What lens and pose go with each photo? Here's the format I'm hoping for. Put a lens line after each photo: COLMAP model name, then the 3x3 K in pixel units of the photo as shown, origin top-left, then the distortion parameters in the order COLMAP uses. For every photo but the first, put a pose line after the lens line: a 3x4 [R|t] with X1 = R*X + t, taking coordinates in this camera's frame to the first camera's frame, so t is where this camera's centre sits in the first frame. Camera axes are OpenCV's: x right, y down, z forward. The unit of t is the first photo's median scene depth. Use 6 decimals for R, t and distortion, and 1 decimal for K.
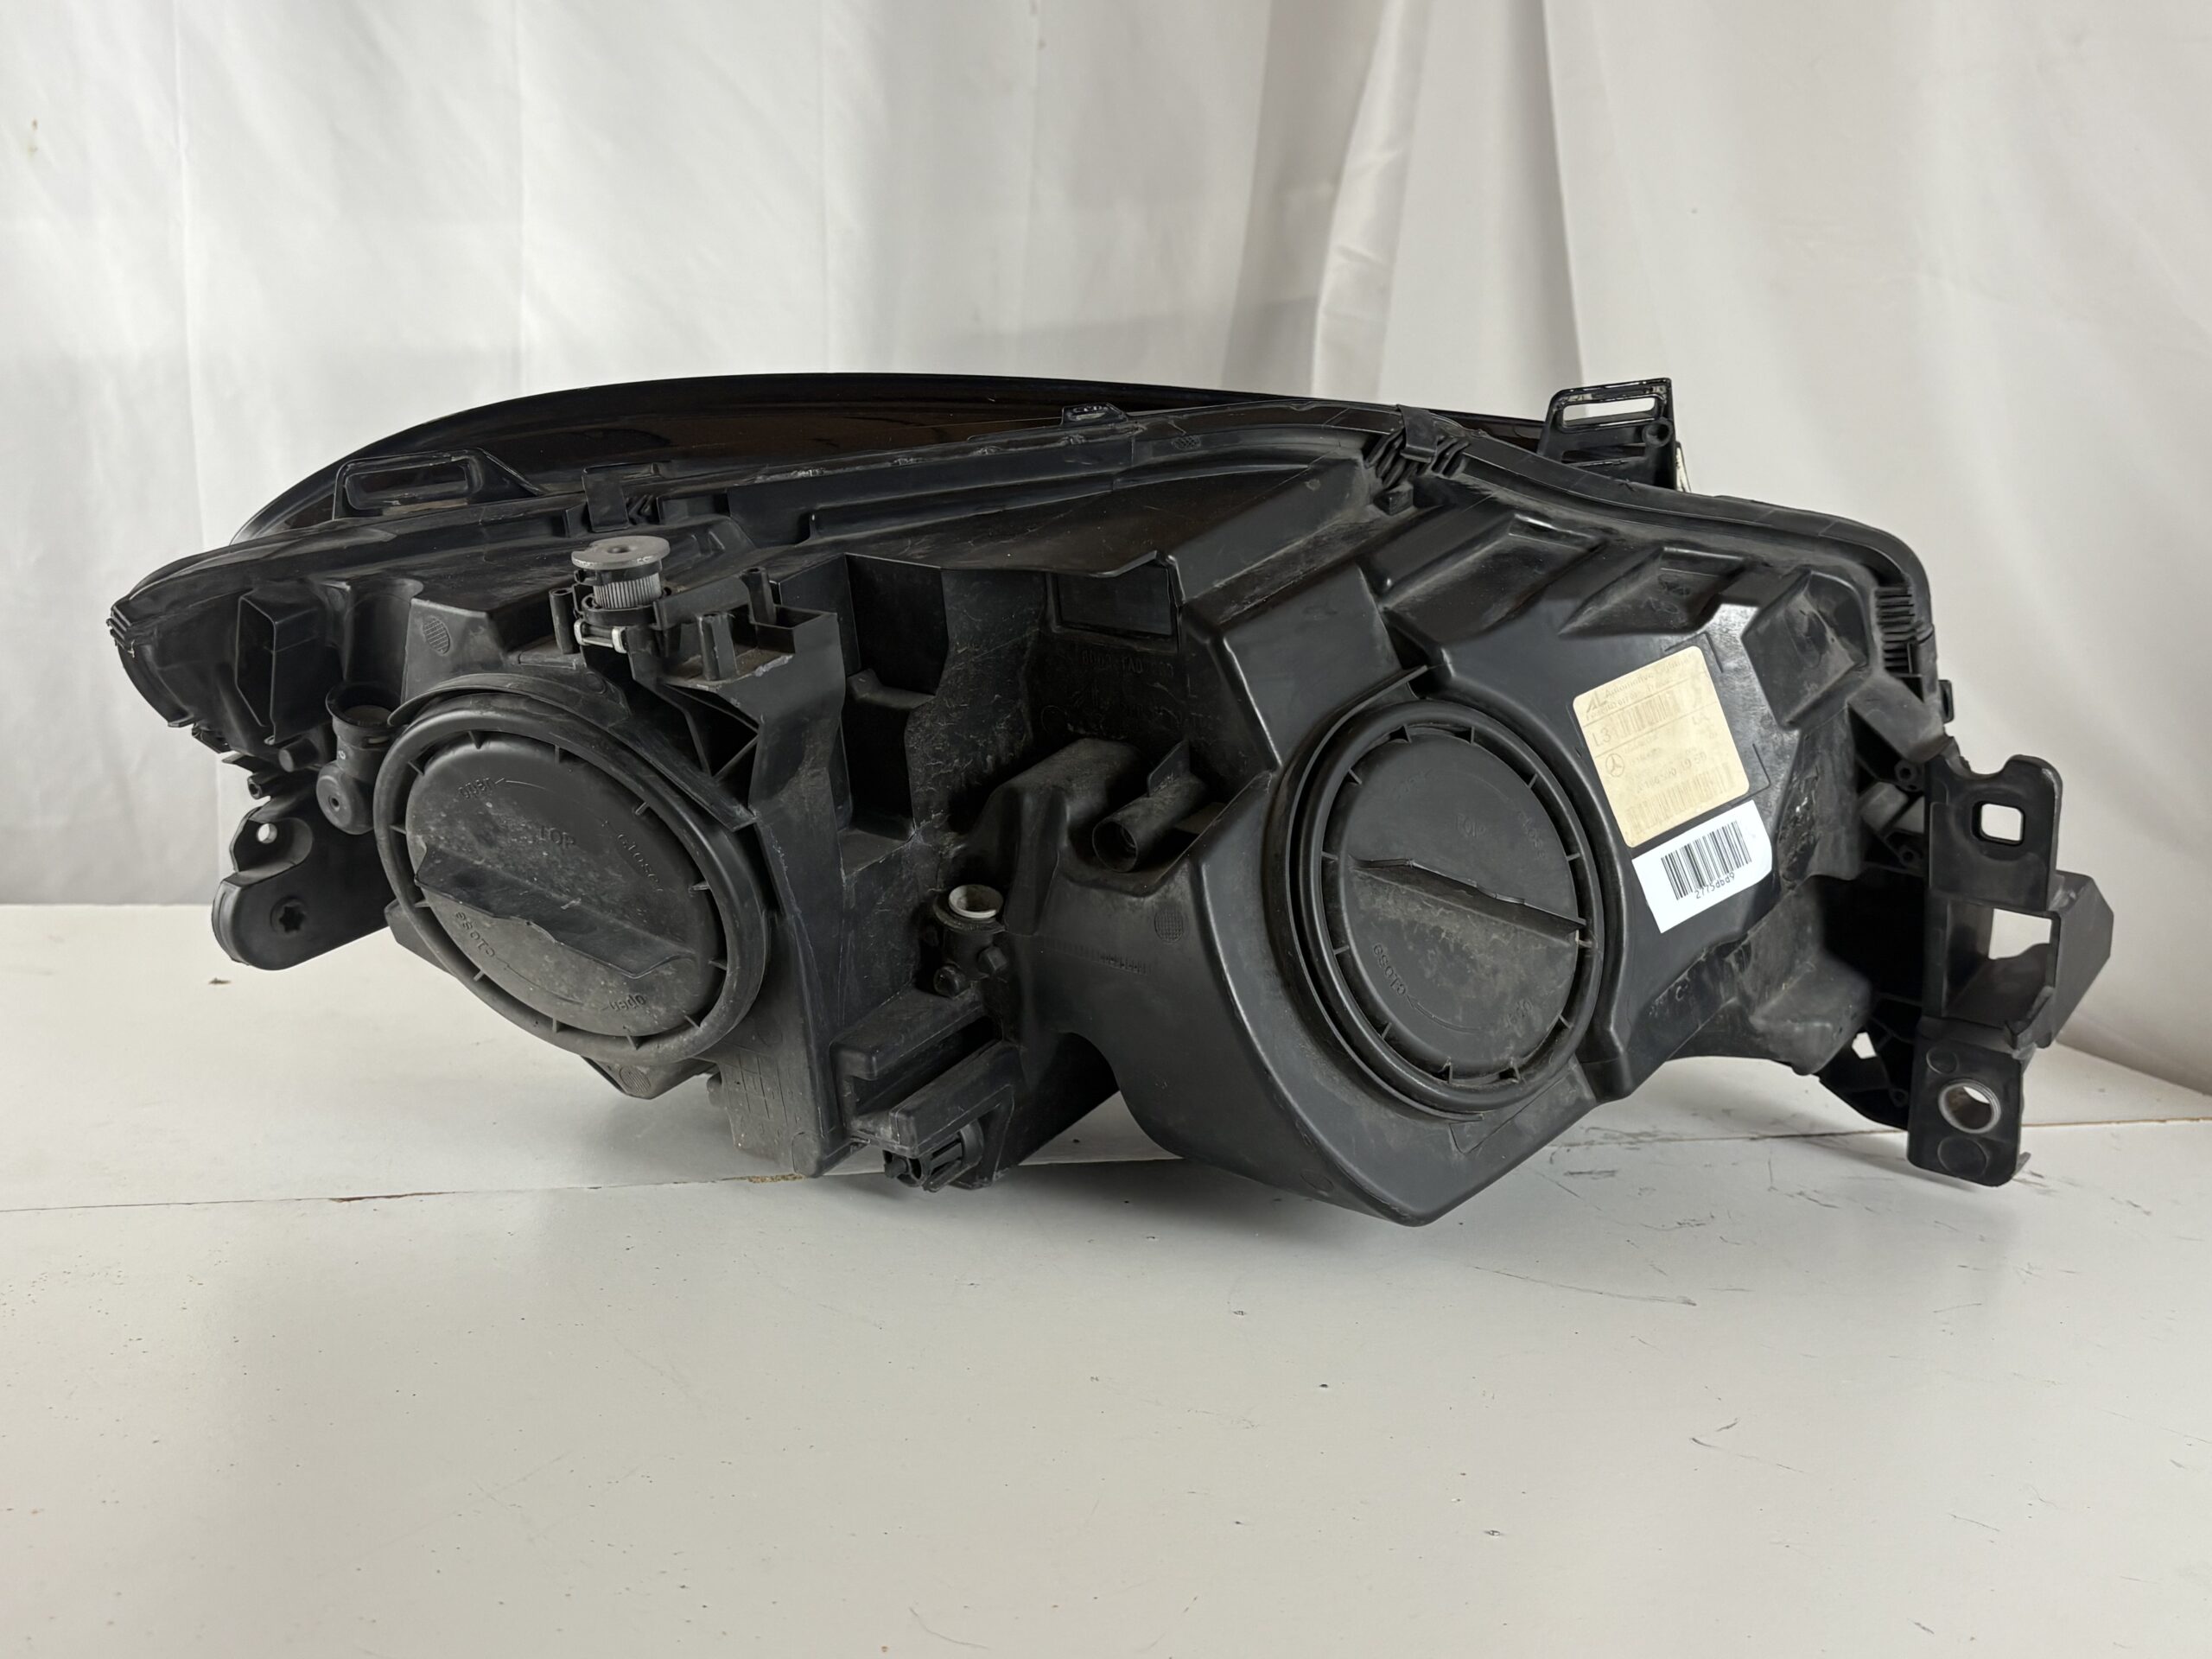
lens RADIAL K [[2270.5, 0, 1121.9], [0, 2270.5, 817.5], [0, 0, 1]] dist [0.105178, 0.000000]
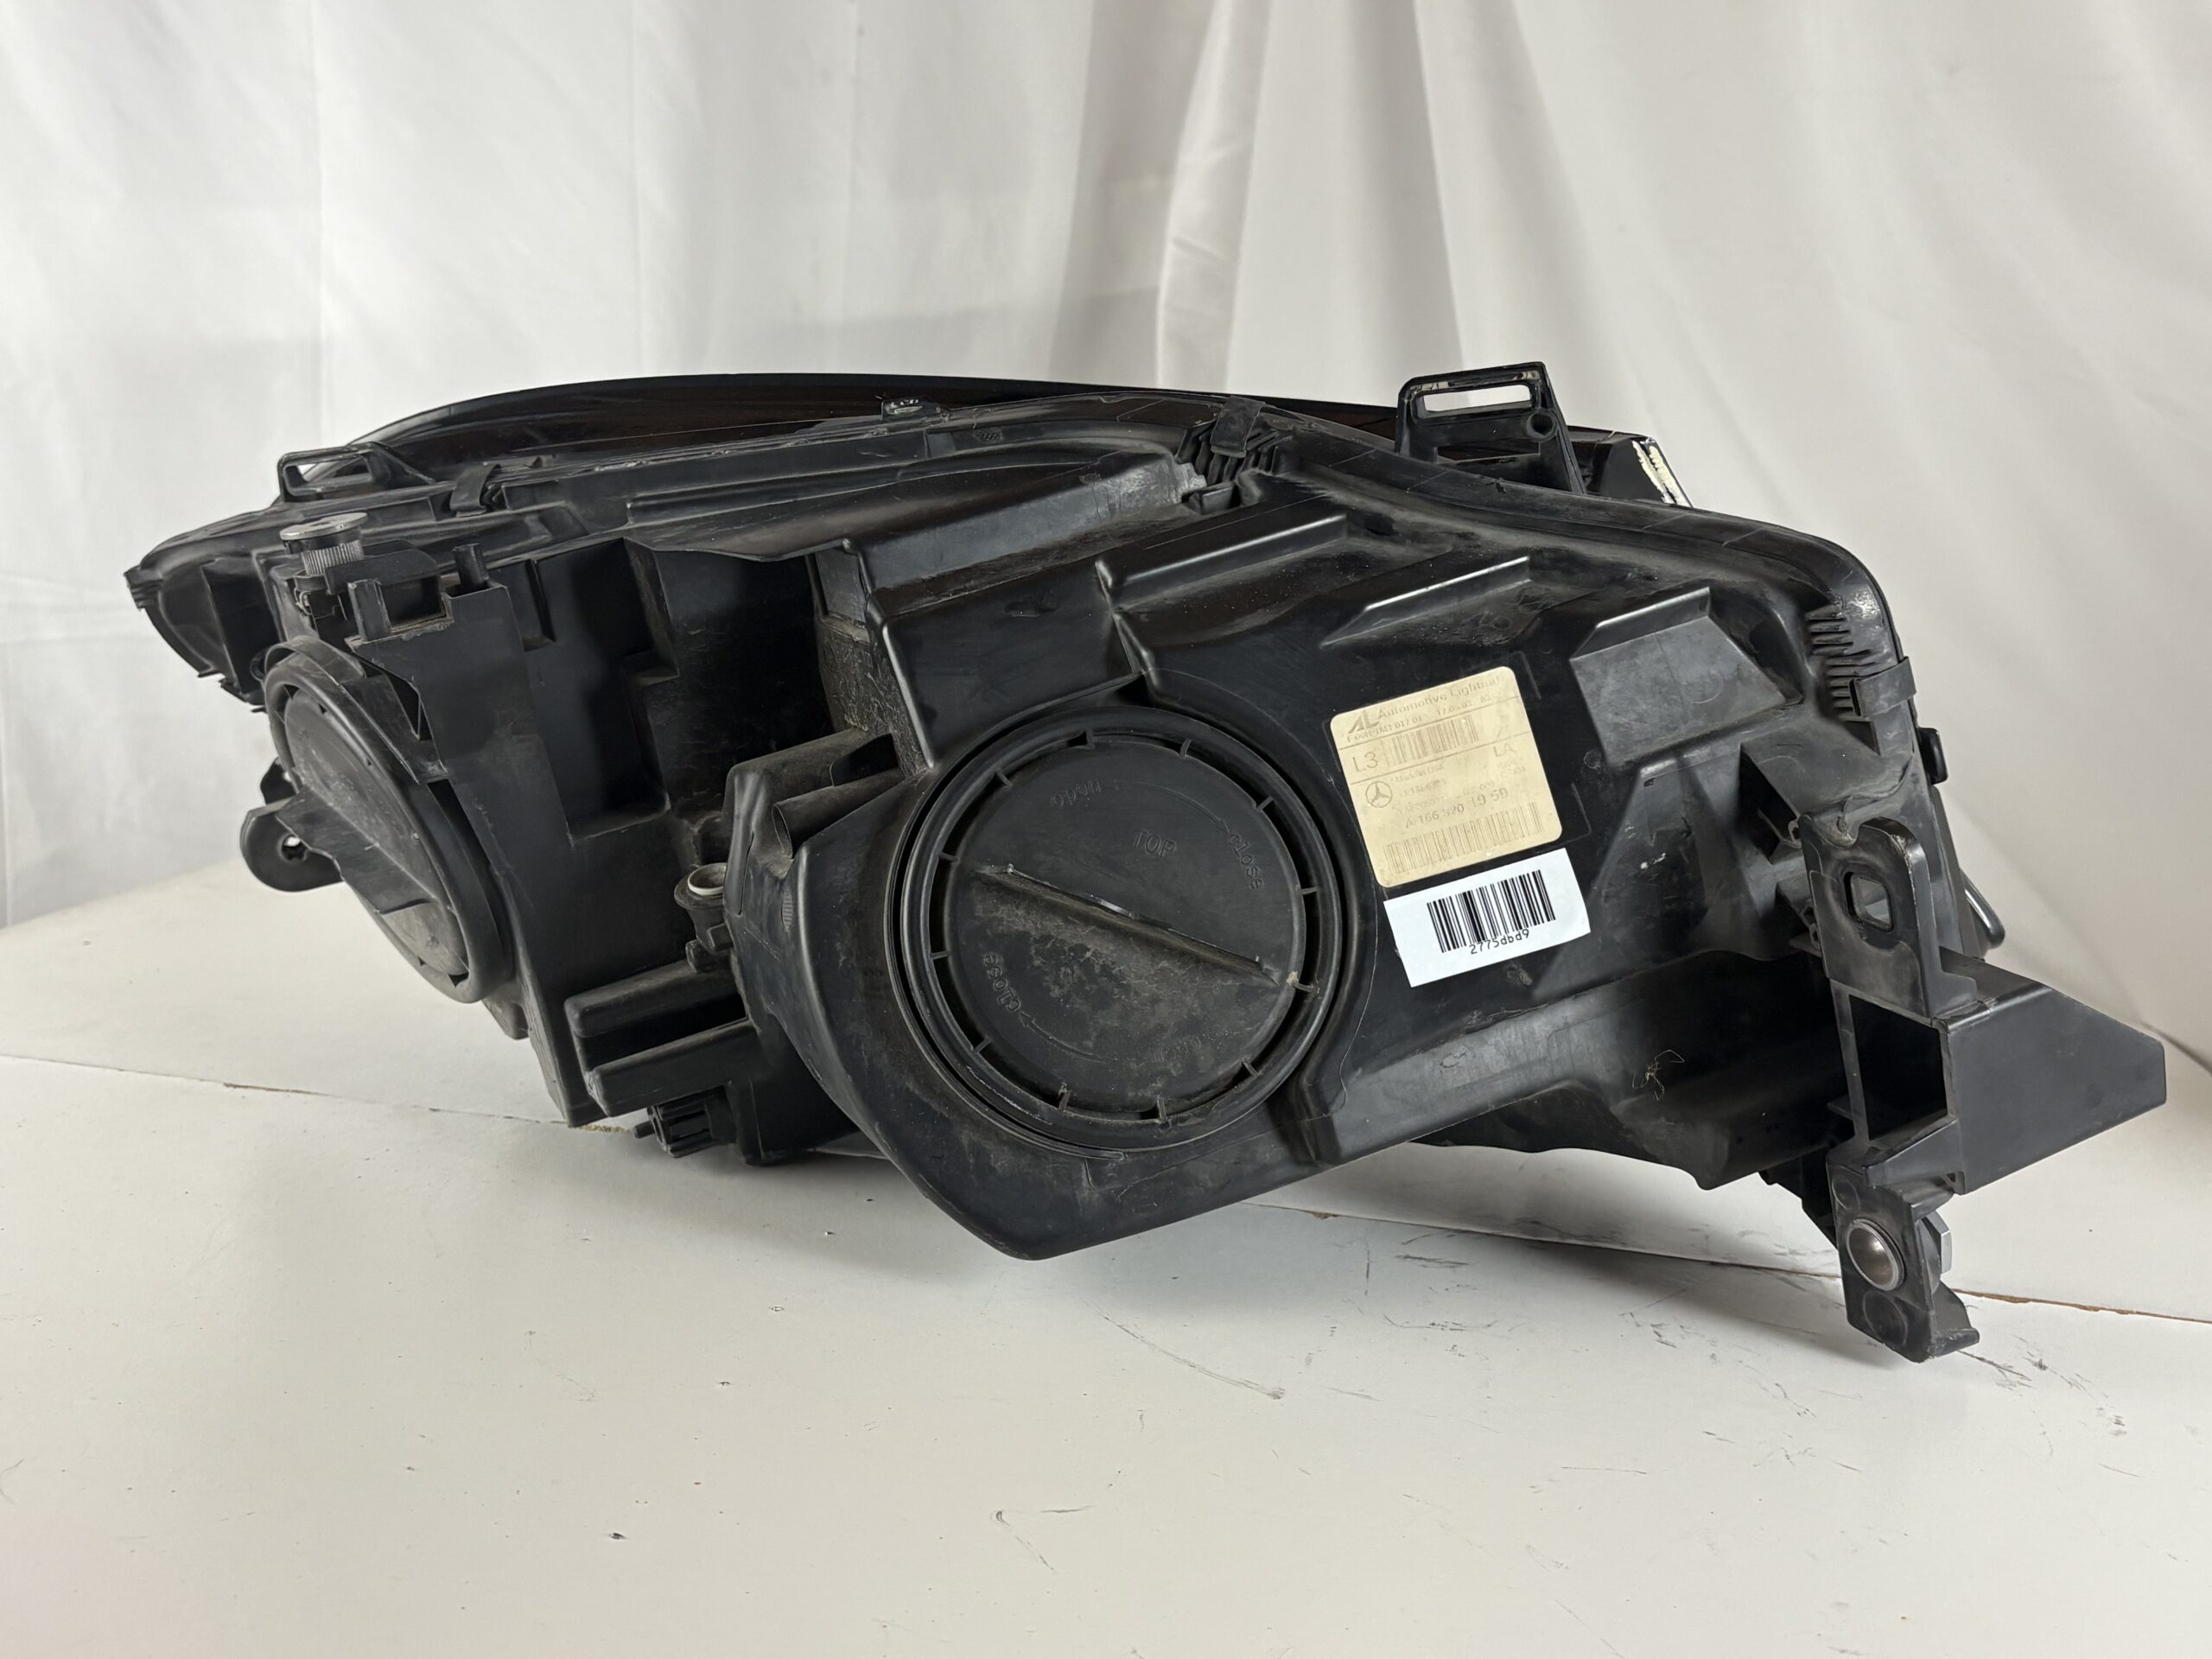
lens RADIAL K [[2270.5, 0, 1087.0], [0, 2270.5, 828.4], [0, 0, 1]] dist [0.105178, 0.000000]
pose [[0.874604, 0.074627, -0.479061, 0.547817], [-0.084157, 0.996451, 0.001584, -0.001359], [0.477479, 0.038931, 0.877780, 0.166839]]
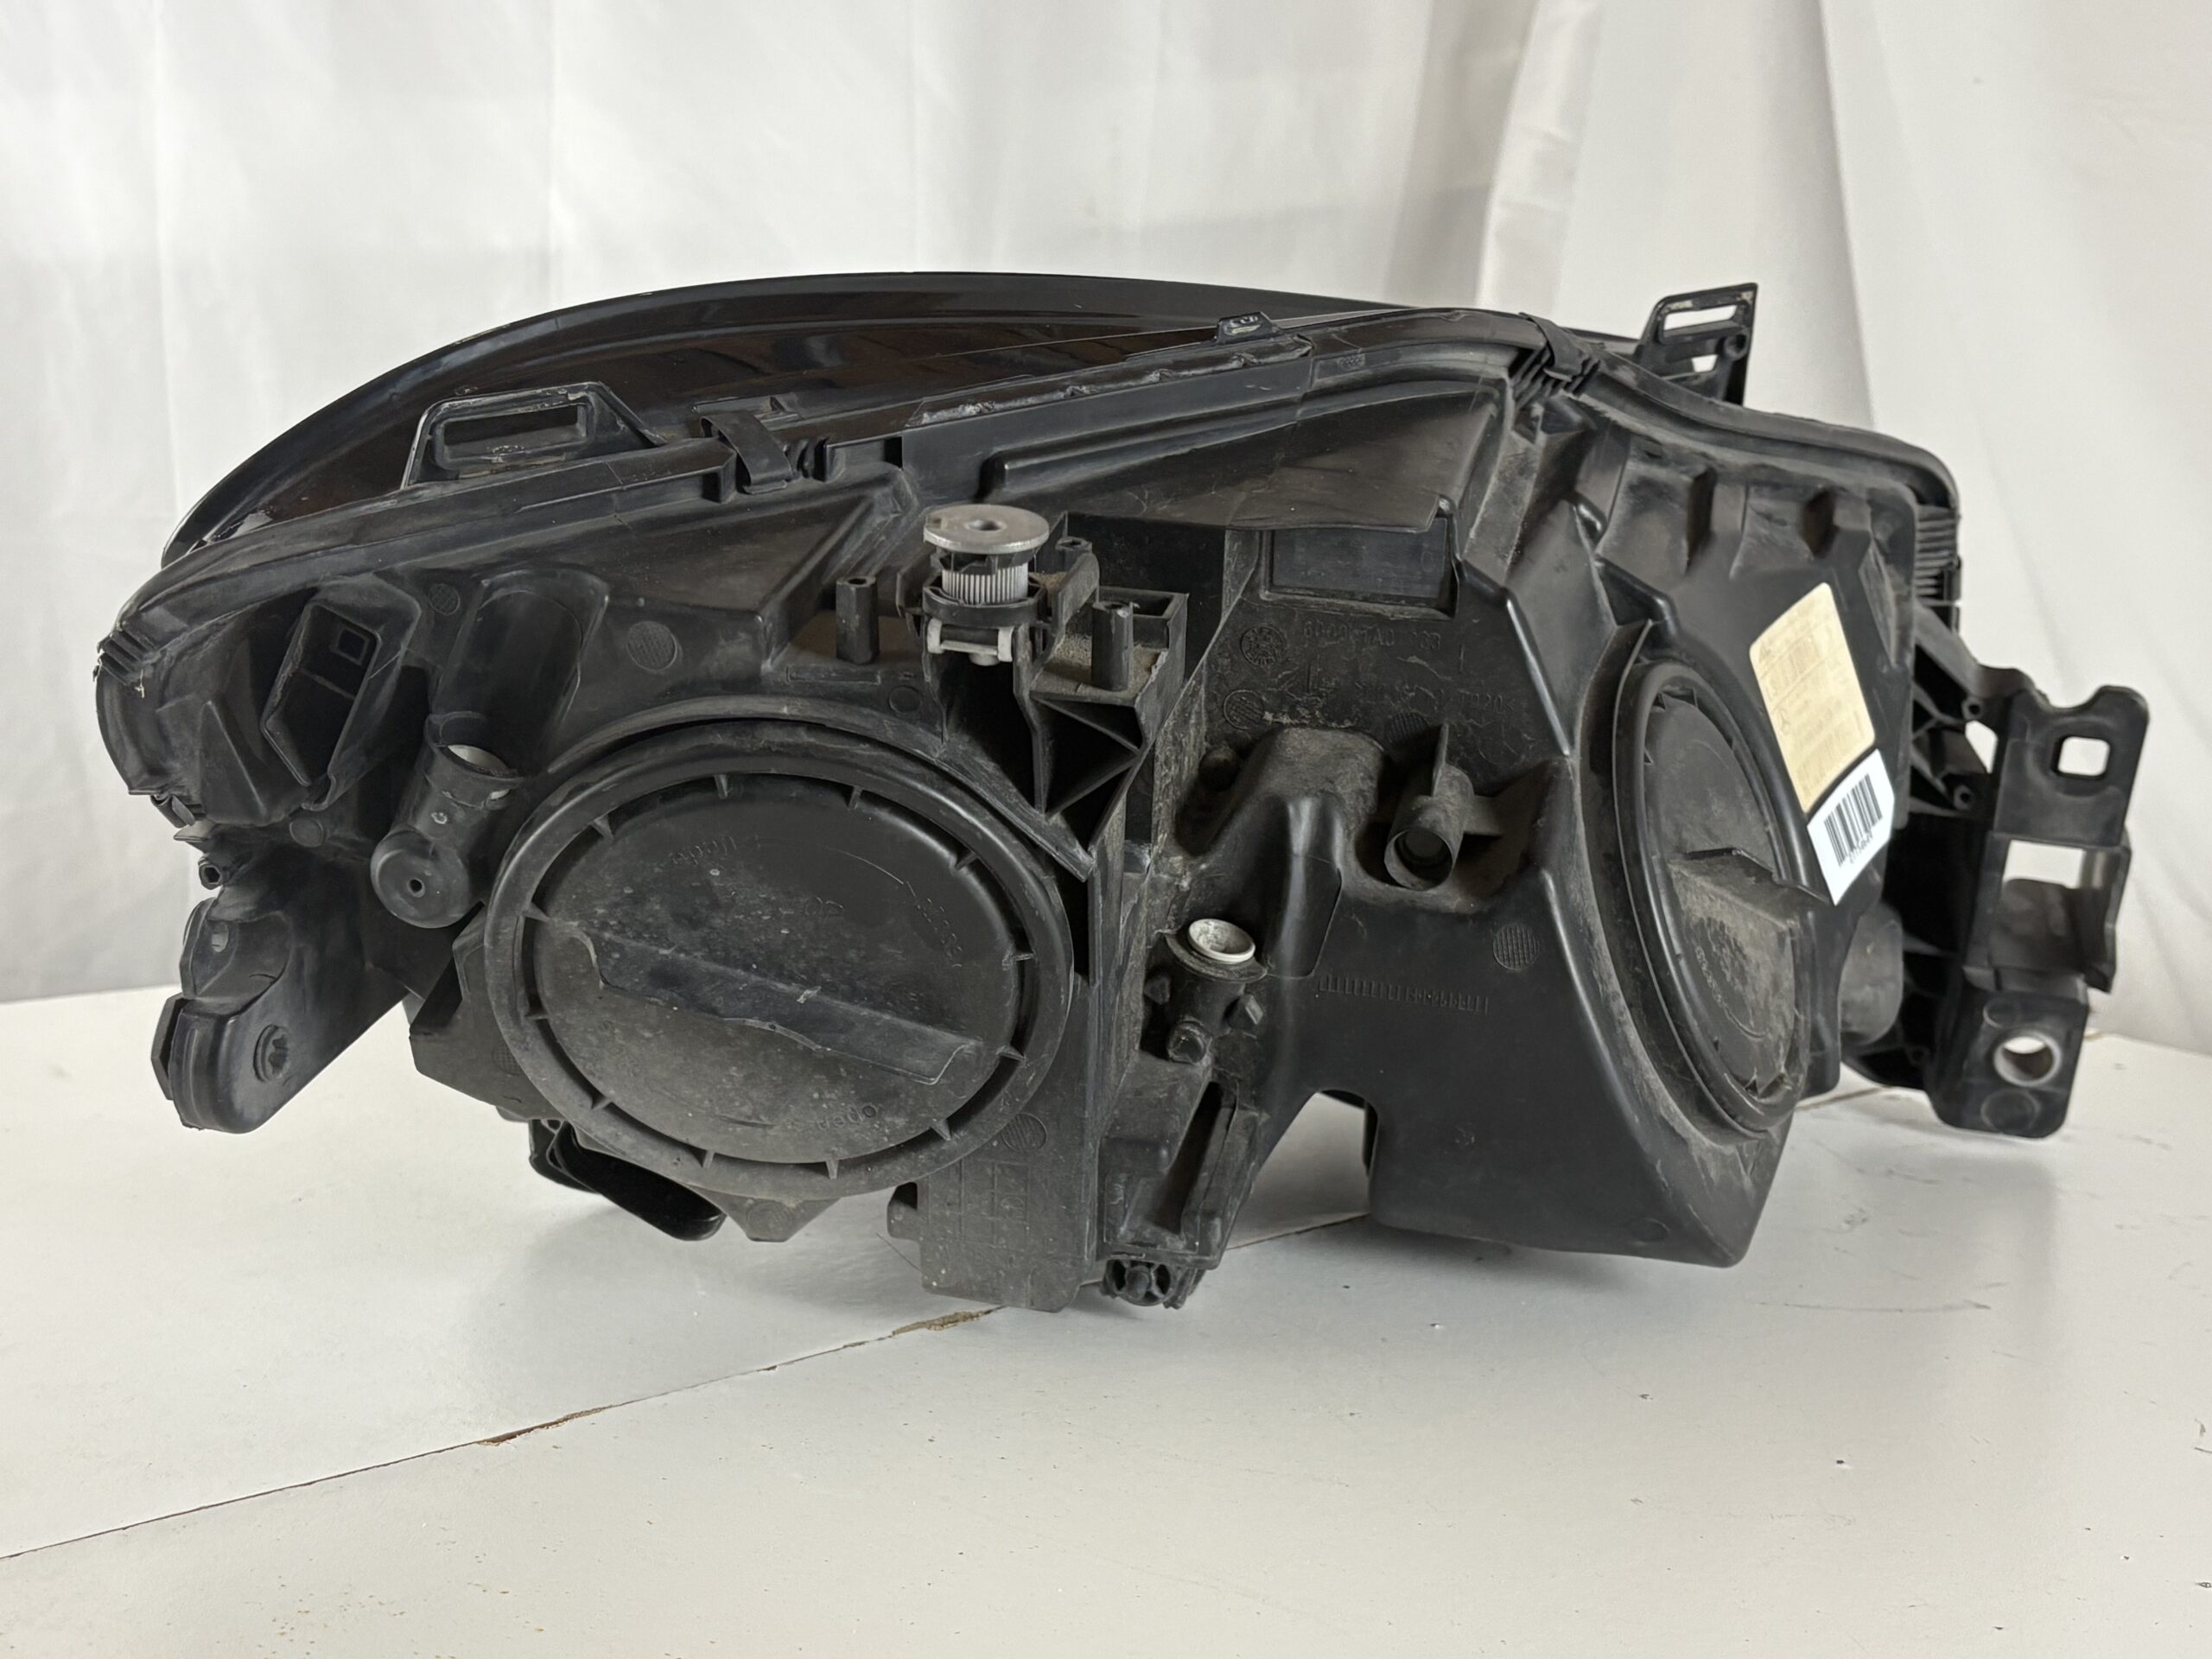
lens RADIAL K [[2730.9, 0, 1116.4], [0, 2730.9, 820.9], [0, 0, 1]] dist [0.115528, 0.000000]
pose [[0.909374, -0.074824, 0.409195, -0.465562], [0.064947, 0.997165, 0.038004, -0.042216], [-0.410878, -0.007984, 0.911655, 0.130759]]
